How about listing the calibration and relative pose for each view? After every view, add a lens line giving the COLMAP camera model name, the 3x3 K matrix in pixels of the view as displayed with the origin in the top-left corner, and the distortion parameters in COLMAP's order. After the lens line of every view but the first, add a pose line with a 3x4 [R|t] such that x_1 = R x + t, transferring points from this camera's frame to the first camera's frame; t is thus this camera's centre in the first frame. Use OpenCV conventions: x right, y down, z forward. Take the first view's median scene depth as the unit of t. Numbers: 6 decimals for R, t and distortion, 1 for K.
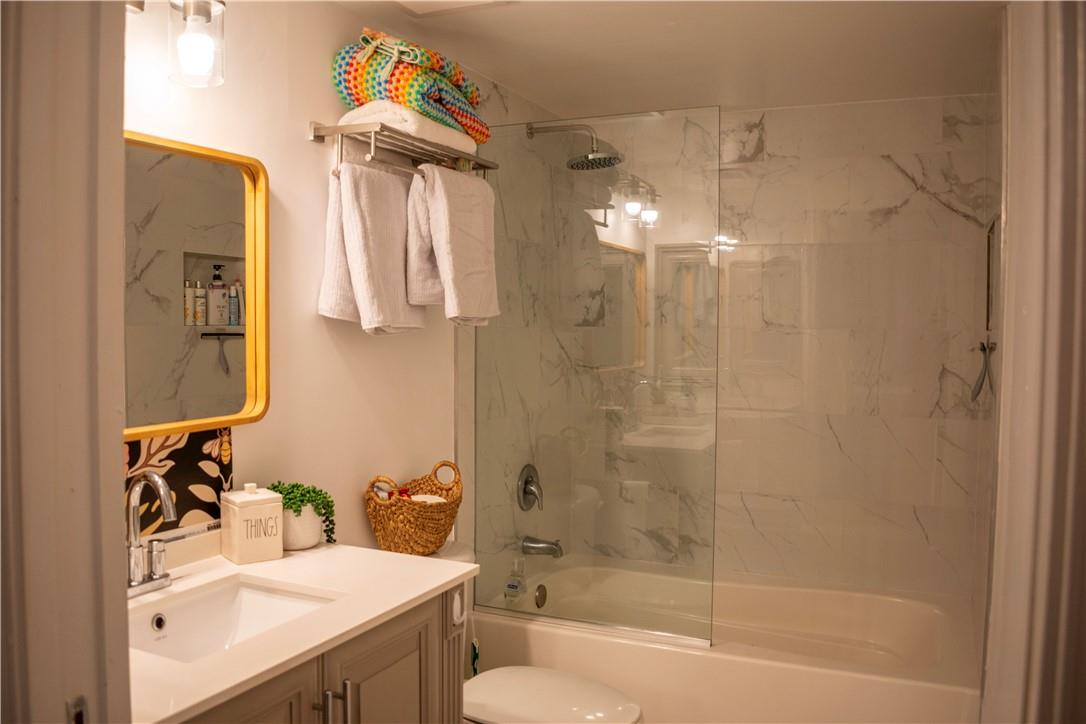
lens RADIAL K [[872.5, 0, 553.5], [0, 872.5, 358.3], [0, 0, 1]] dist [-0.079934, 0.009220]
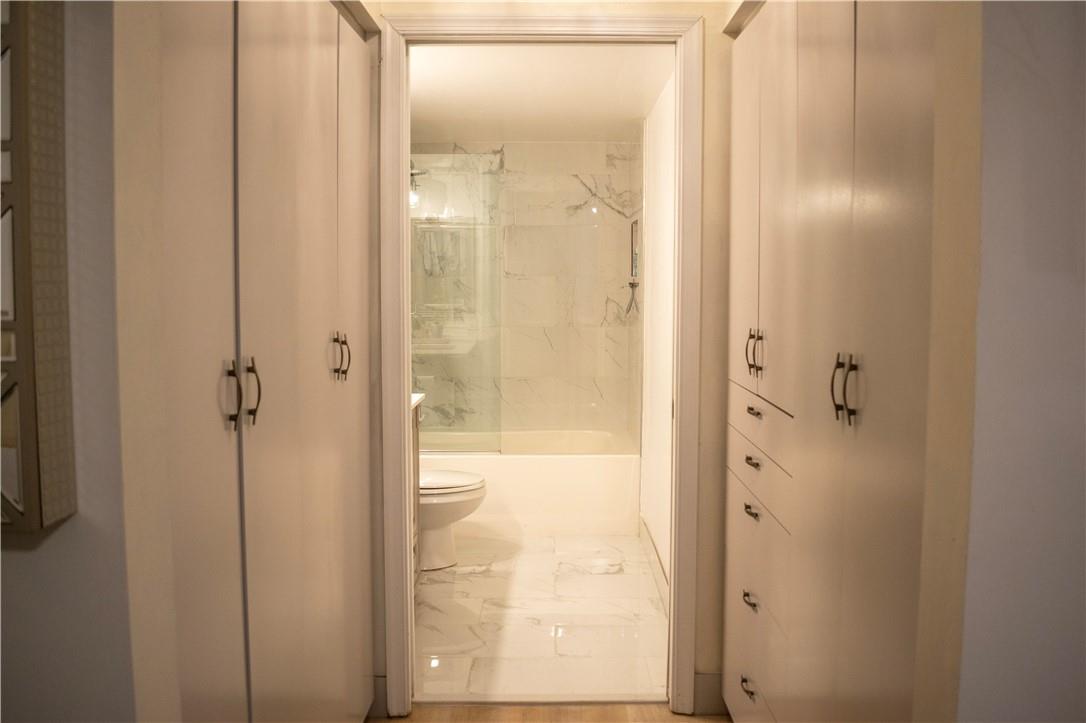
lens RADIAL K [[872.5, 0, 553.5], [0, 872.5, 357.8], [0, 0, 1]] dist [-0.079934, 0.009220]
pose [[0.908007, -0.049640, 0.416004, -0.394984], [0.022721, 0.997329, 0.069414, 0.007022], [-0.418339, -0.053576, 0.906709, -0.579996]]
